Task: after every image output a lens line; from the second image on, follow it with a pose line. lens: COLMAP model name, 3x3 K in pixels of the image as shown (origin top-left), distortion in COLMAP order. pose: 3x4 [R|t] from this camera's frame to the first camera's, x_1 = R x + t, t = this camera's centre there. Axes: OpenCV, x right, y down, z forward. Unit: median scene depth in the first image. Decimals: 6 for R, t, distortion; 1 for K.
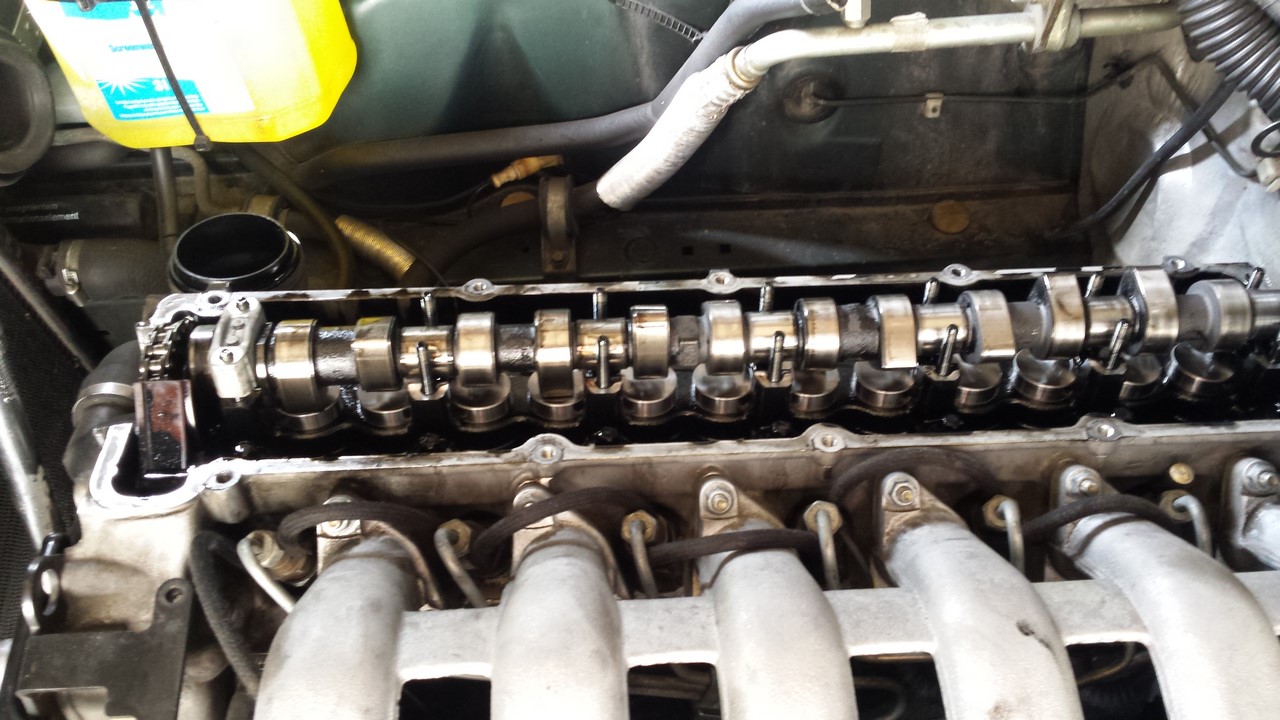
lens RADIAL K [[1147.2, 0, 662.6], [0, 1147.2, 360.9], [0, 0, 1]] dist [0.135542, -0.334201]
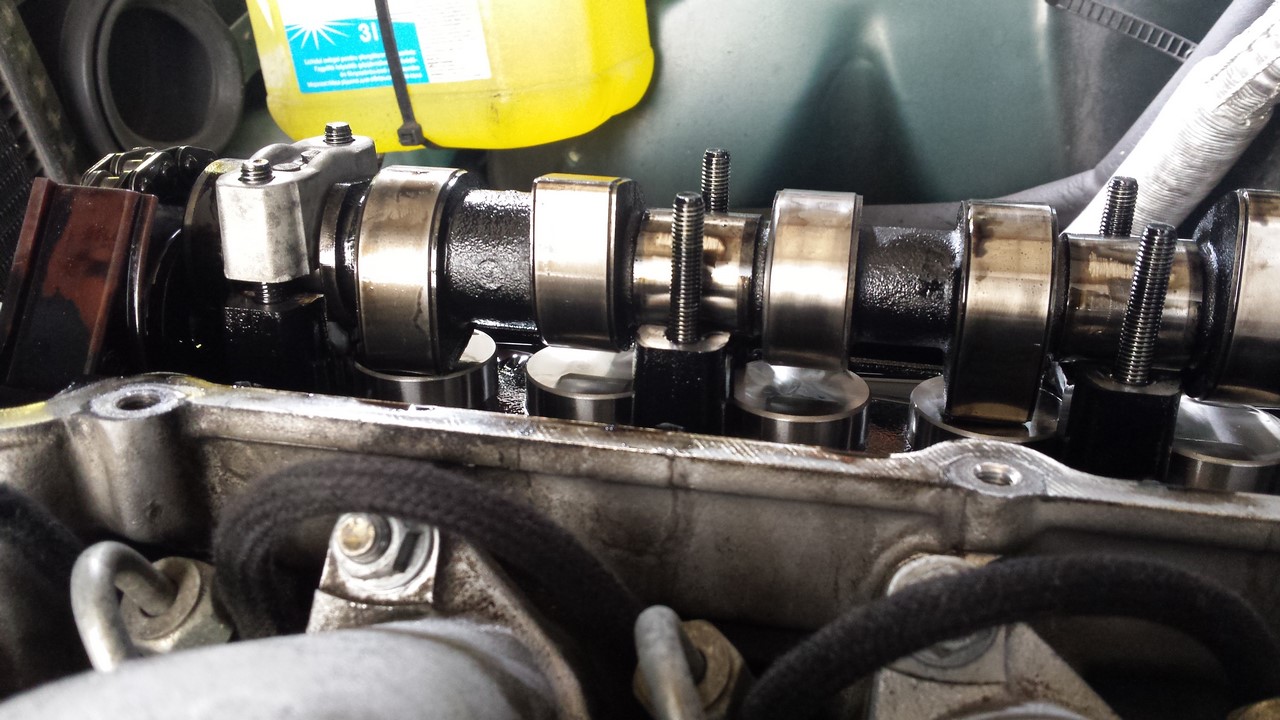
lens RADIAL K [[1147.2, 0, 662.6], [0, 1147.2, 360.9], [0, 0, 1]] dist [0.135542, -0.334201]
pose [[0.966154, 0.101075, -0.237342, -0.110701], [-0.175511, 0.931831, -0.317627, 0.164473], [0.189058, 0.348533, 0.918032, 0.617814]]
